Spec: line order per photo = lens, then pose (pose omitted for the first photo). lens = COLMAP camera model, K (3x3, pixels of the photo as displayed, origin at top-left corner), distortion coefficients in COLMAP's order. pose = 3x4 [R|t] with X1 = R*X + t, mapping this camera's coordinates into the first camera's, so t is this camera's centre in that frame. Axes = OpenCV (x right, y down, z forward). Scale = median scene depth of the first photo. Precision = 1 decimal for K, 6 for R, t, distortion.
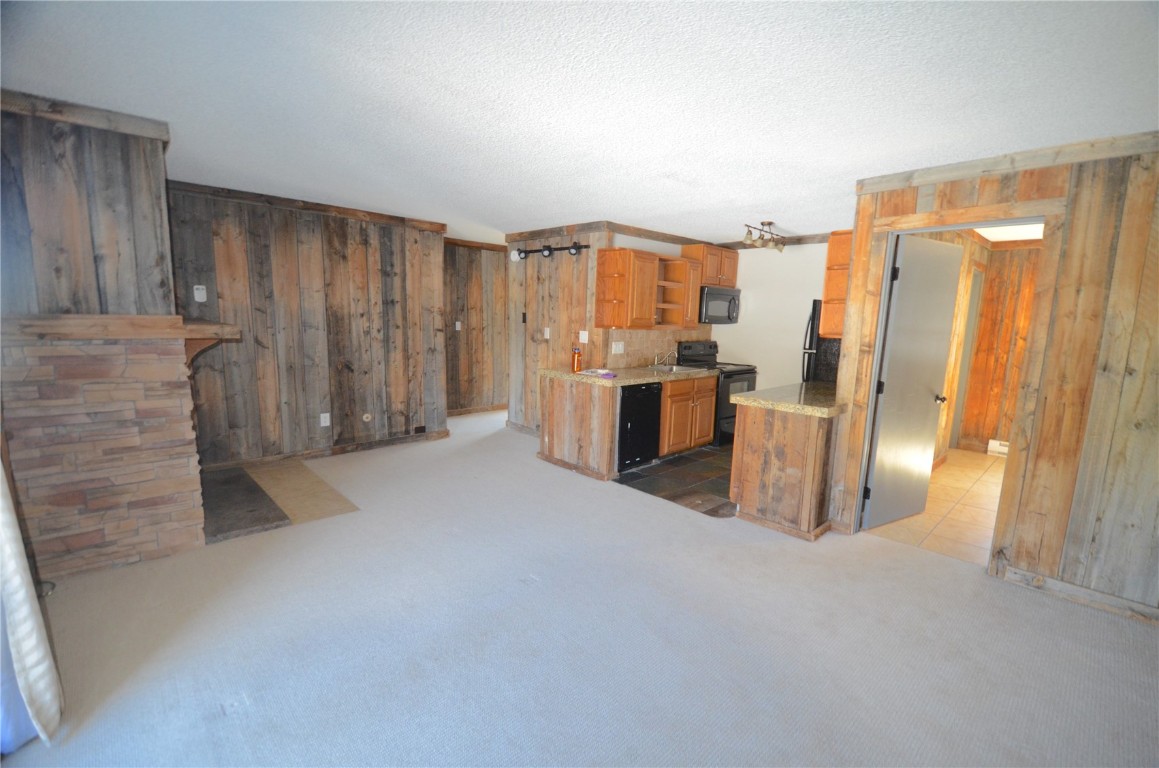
lens RADIAL K [[512.8, 0, 591.8], [0, 512.8, 397.0], [0, 0, 1]] dist [0.021535, -0.022885]
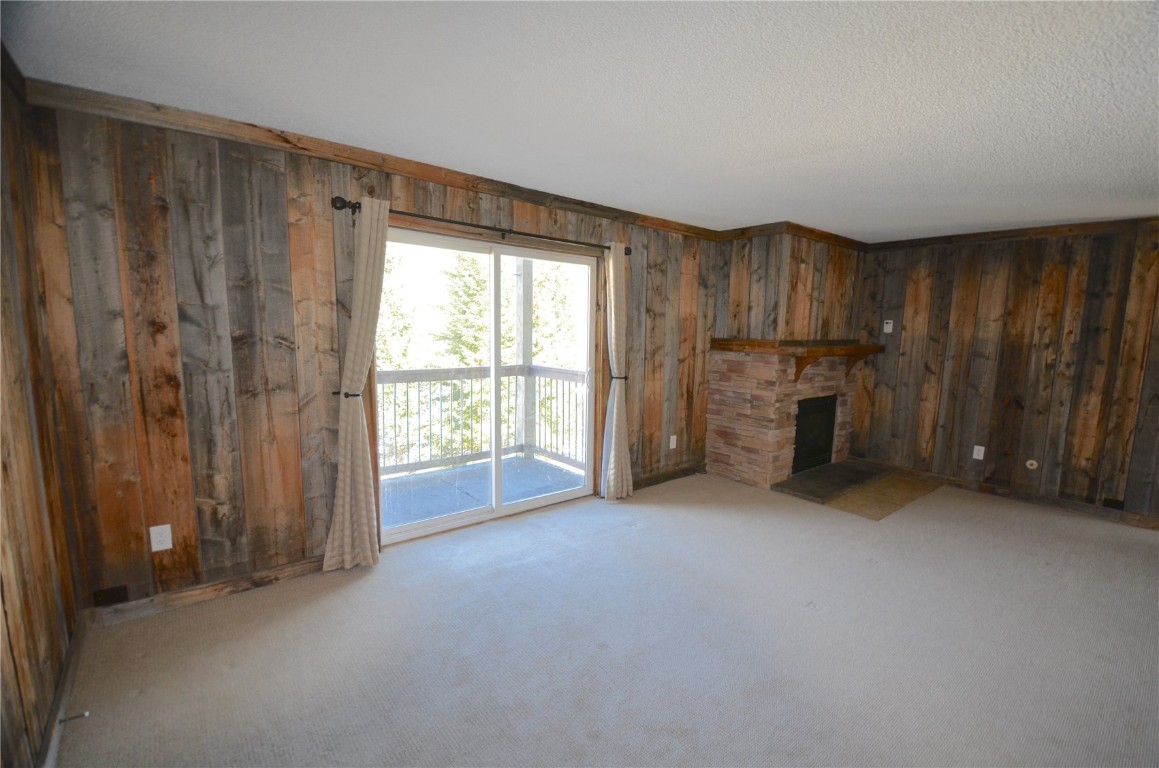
lens RADIAL K [[512.8, 0, 591.8], [0, 512.8, 397.0], [0, 0, 1]] dist [0.021535, -0.022885]
pose [[-0.091255, 0.103694, -0.990414, 0.505654], [-0.179205, 0.976617, 0.118761, -0.043425], [0.979570, 0.188325, -0.070539, 0.348776]]
